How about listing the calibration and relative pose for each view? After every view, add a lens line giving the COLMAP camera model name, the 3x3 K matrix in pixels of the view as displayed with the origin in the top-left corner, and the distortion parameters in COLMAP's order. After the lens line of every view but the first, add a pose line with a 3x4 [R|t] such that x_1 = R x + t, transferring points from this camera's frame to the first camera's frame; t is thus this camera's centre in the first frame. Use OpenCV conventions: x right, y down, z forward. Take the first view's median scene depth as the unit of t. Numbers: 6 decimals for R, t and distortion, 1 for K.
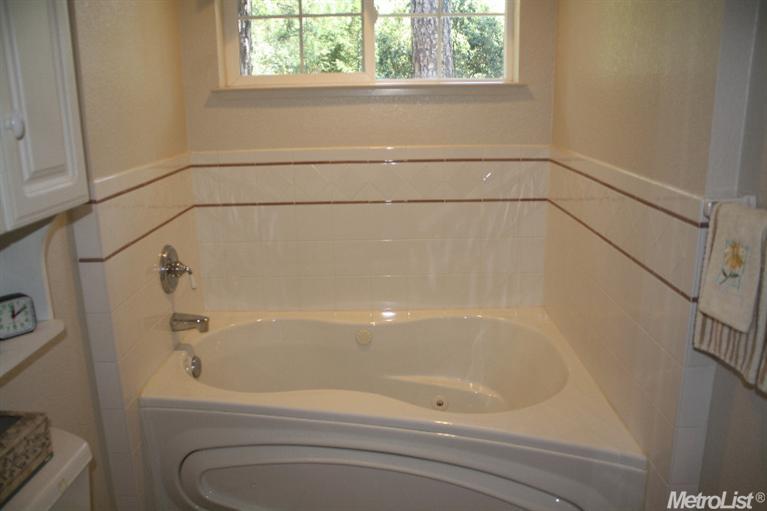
lens RADIAL K [[648.7, 0, 383.5], [0, 648.7, 255.5], [0, 0, 1]] dist [-0.150078, 0.148603]
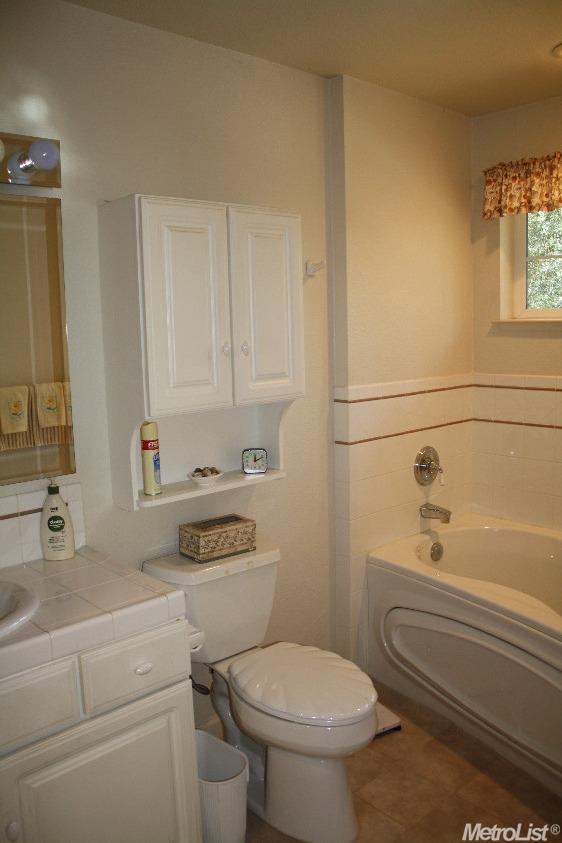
lens RADIAL K [[713.0, 0, 281.0], [0, 713.0, 421.5], [0, 0, 1]] dist [-0.150078, 0.148603]
pose [[0.676246, 0.099411, -0.729938, 0.471410], [-0.167212, 0.985704, -0.020668, 0.012368], [0.717448, 0.136031, 0.683201, -0.144146]]
